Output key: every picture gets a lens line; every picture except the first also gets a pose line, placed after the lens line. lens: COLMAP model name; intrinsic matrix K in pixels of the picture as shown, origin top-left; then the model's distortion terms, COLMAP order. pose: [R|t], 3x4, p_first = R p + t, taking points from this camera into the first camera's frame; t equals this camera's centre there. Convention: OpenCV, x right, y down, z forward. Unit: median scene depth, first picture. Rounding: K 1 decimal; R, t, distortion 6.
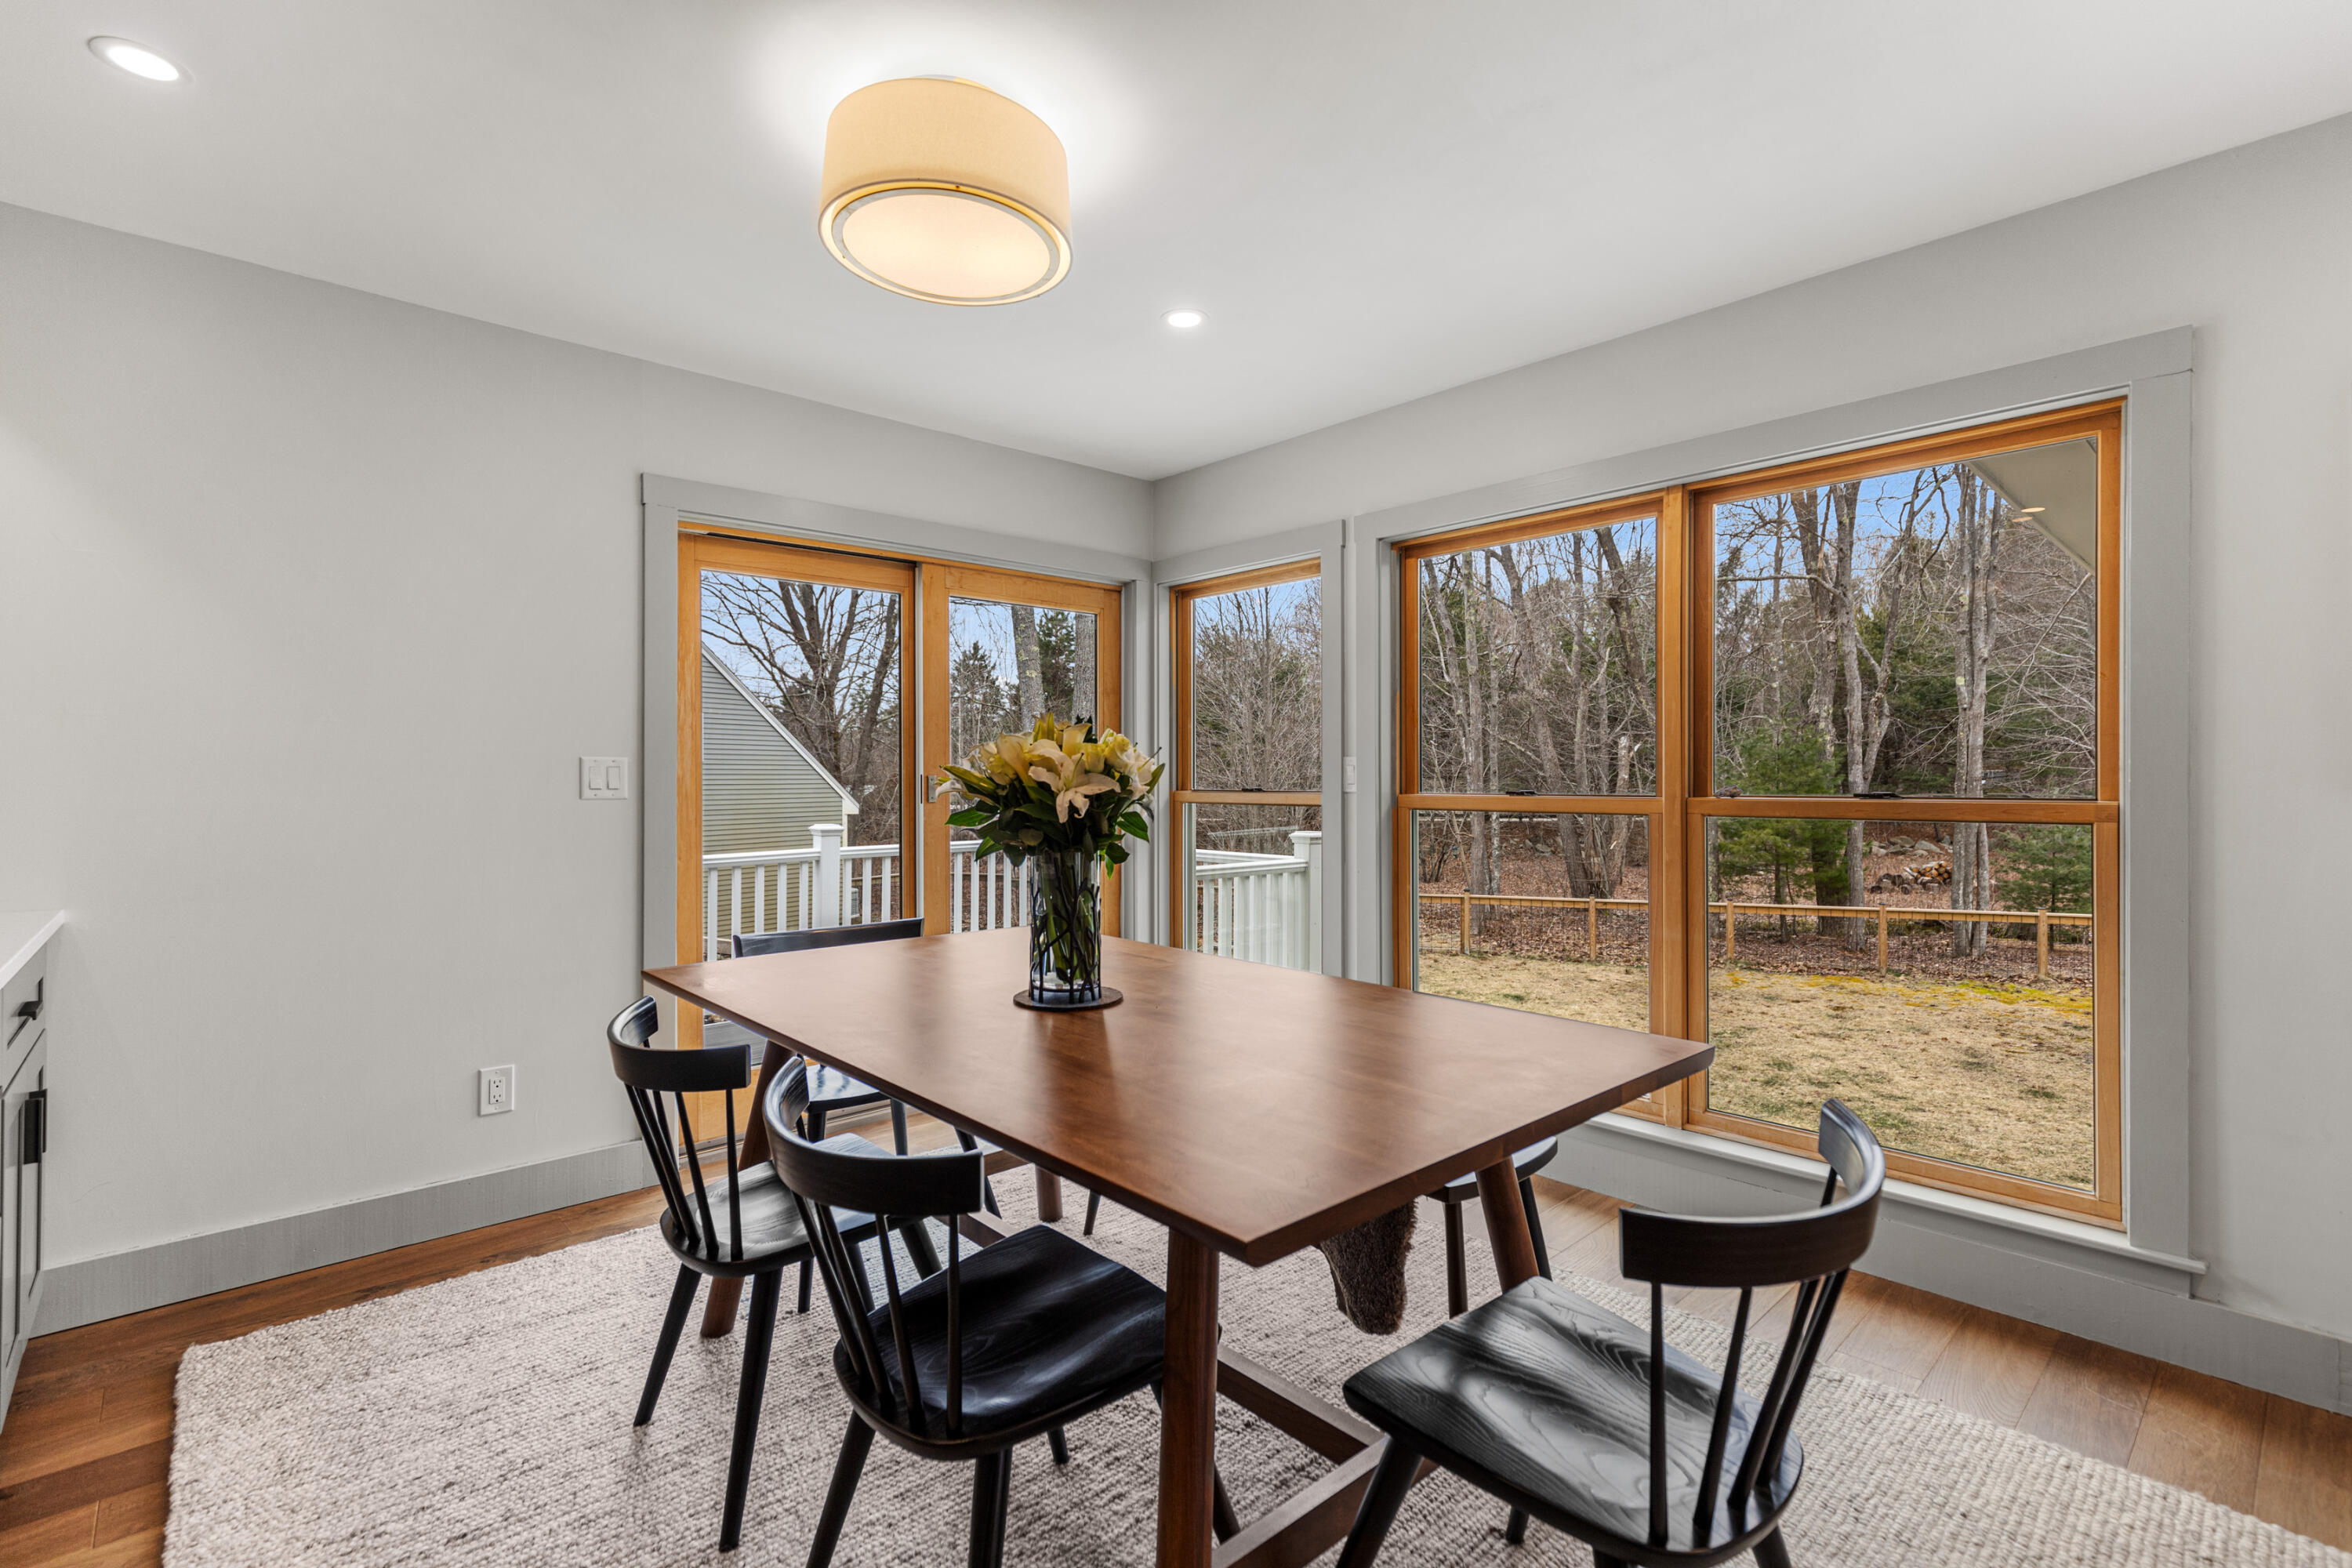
lens RADIAL K [[1070.9, 0, 1178.4], [0, 1070.9, 773.7], [0, 0, 1]] dist [-0.027671, -0.000265]
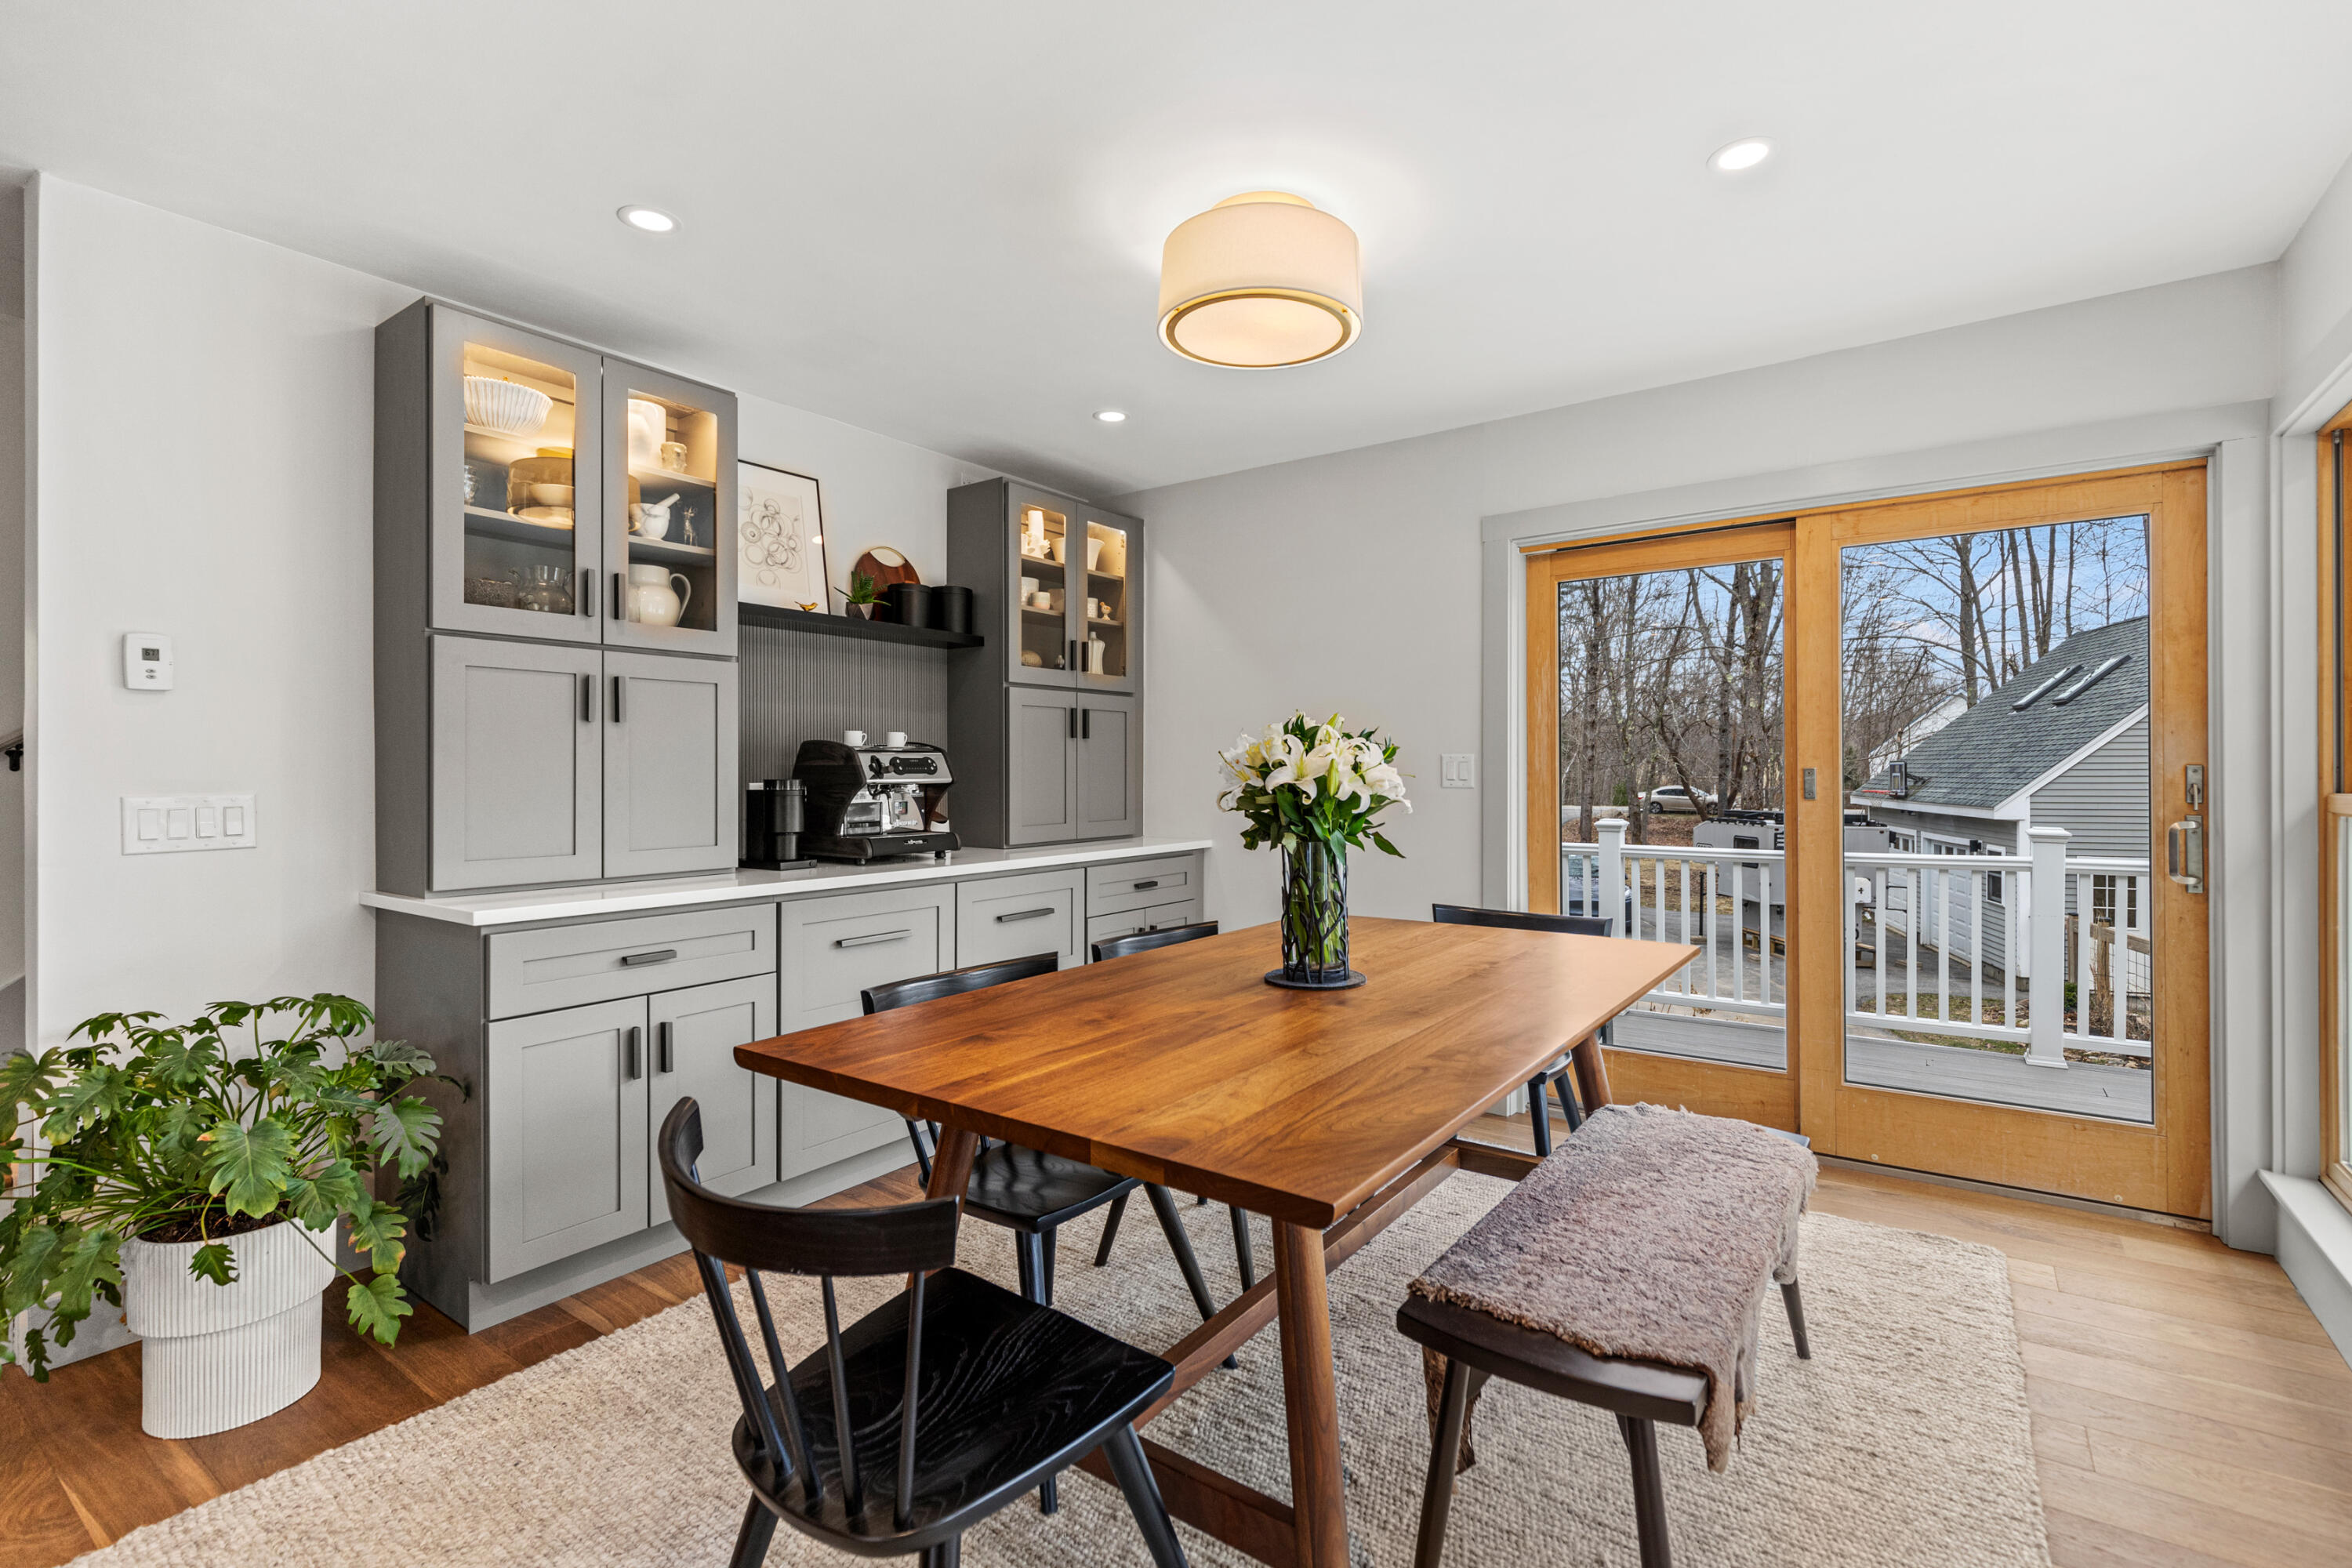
lens RADIAL K [[1079.5, 0, 1170.0], [0, 1079.5, 771.2], [0, 0, 1]] dist [-0.004718, -0.001276]
pose [[0.204453, 0.000342, -0.978876, 0.563214], [0.009034, 0.999957, 0.002236, -0.001456], [0.978835, -0.009301, 0.204441, 0.375973]]
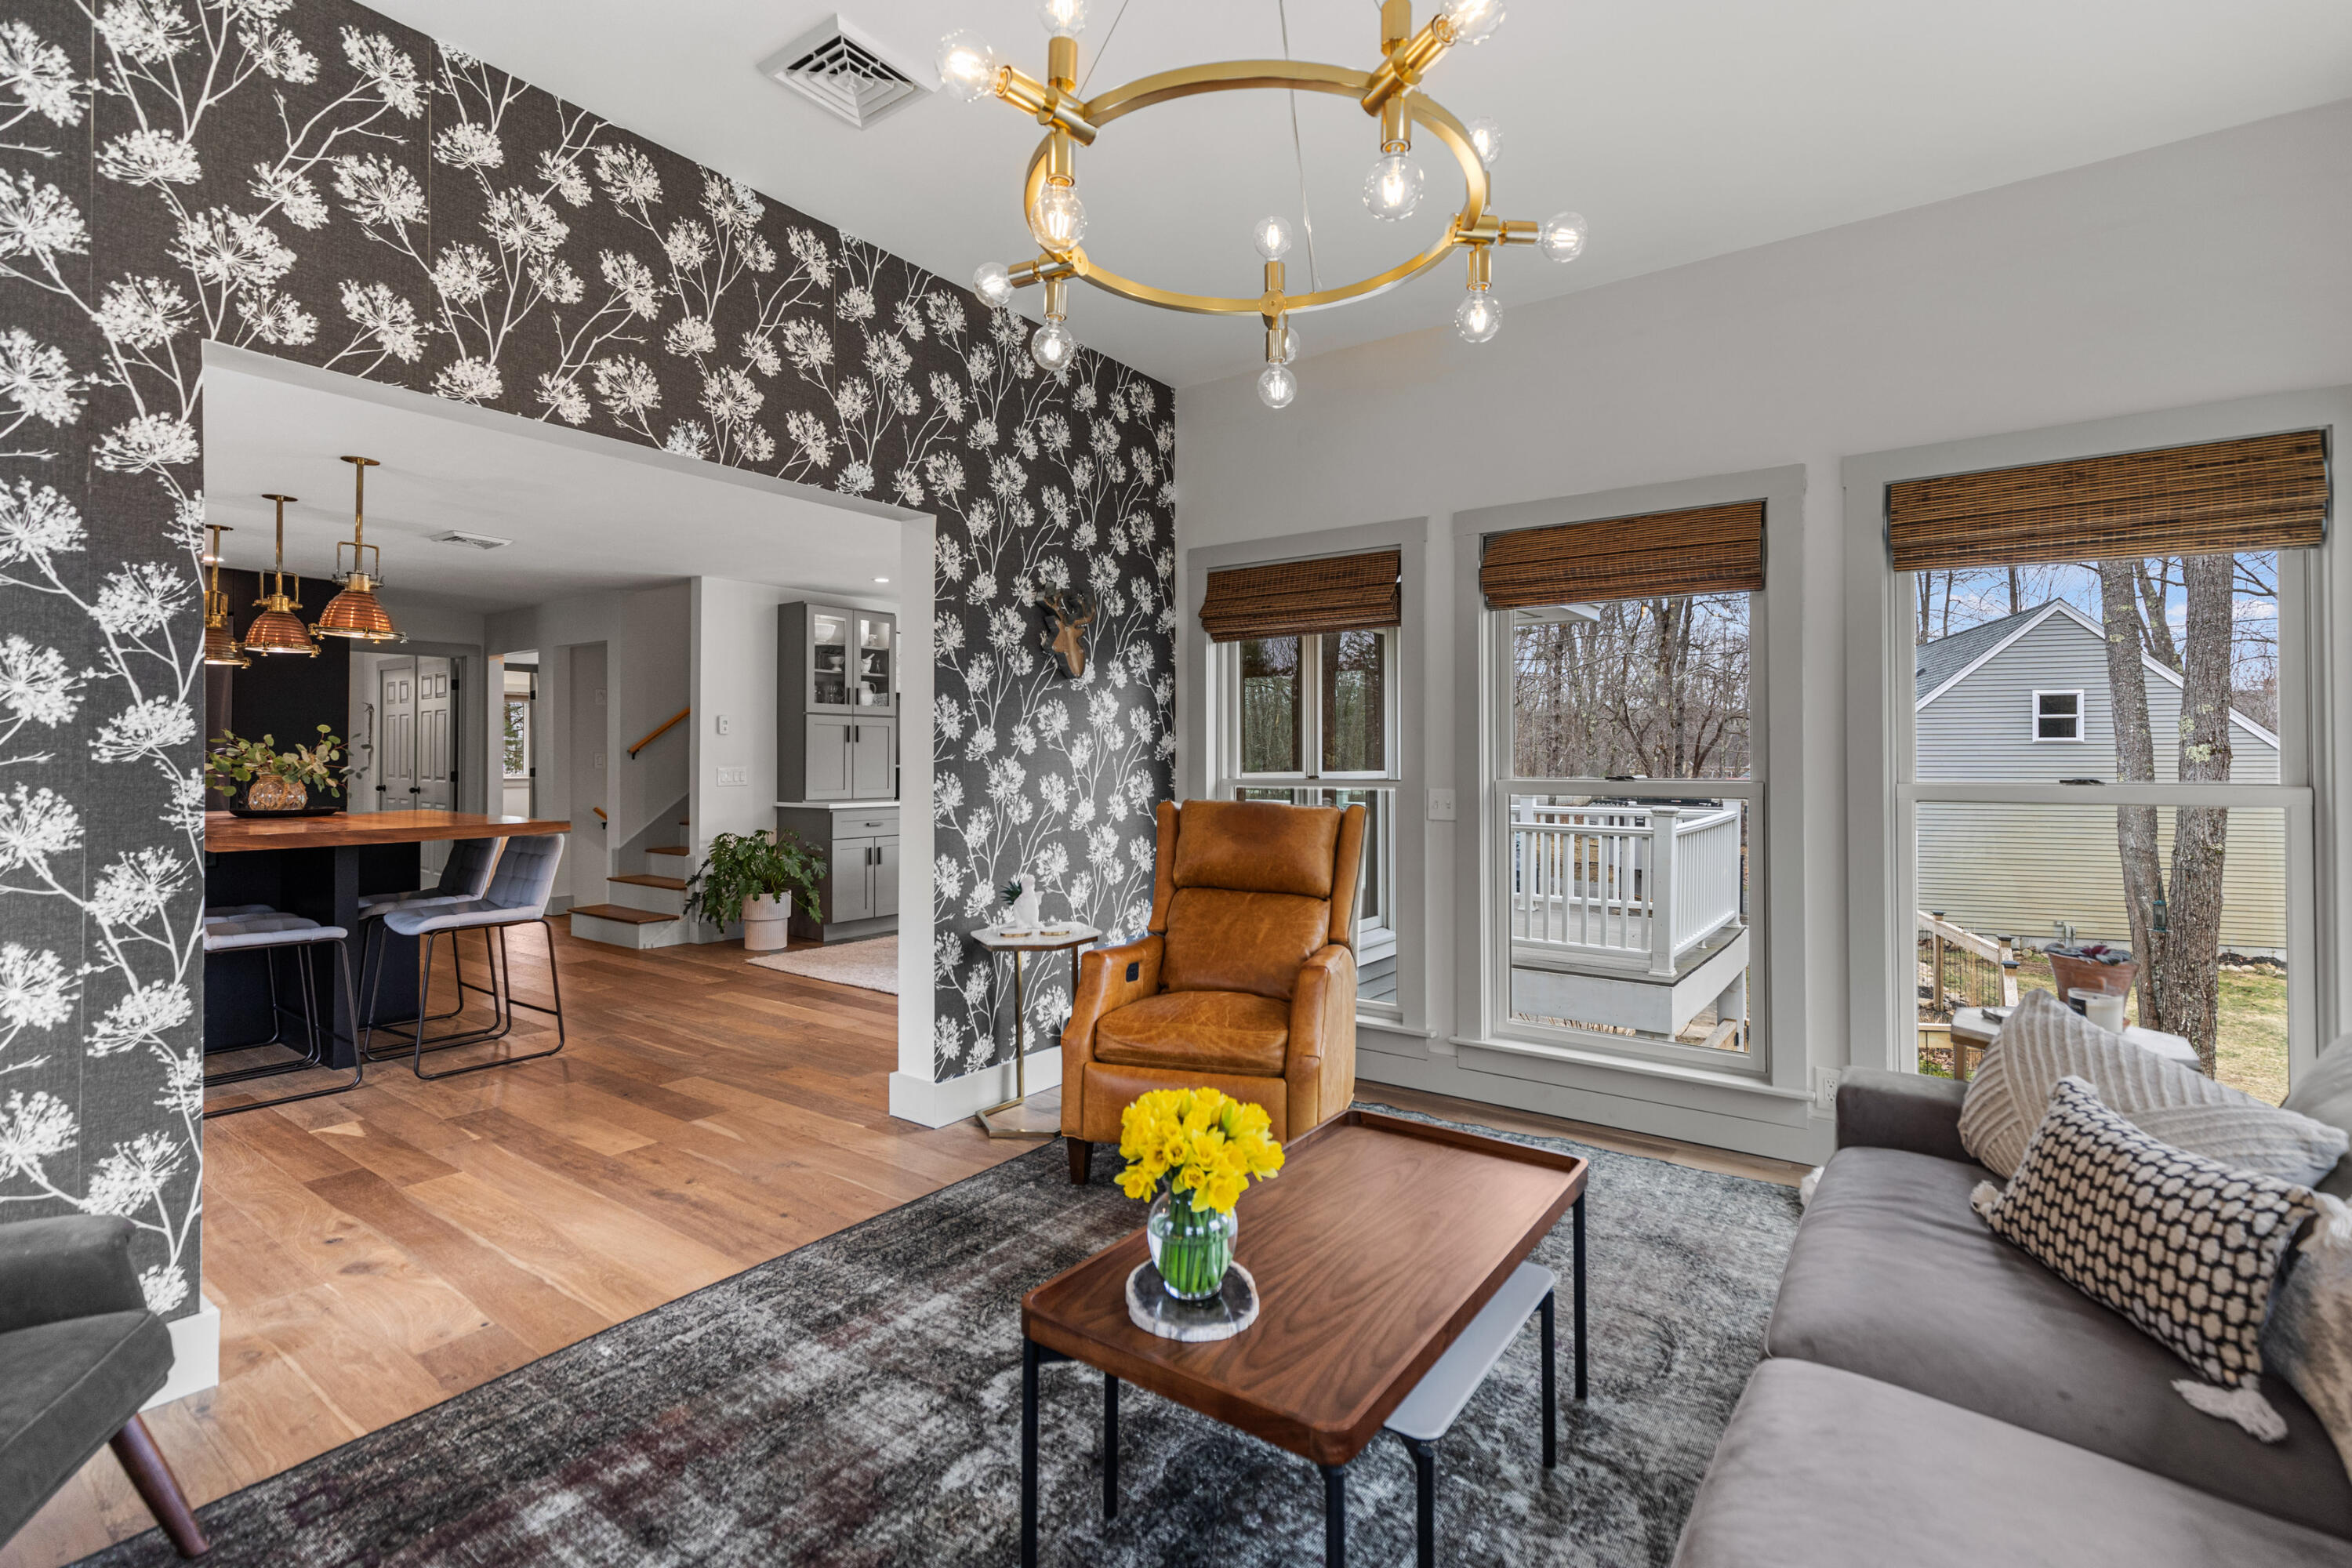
lens RADIAL K [[1070.9, 0, 1178.4], [0, 1070.9, 773.7], [0, 0, 1]] dist [-0.027671, -0.000265]
pose [[0.188030, 0.016708, -0.982021, 1.967205], [0.004825, 0.999828, 0.017935, -0.011547], [0.982151, -0.008110, 0.187917, 0.372038]]
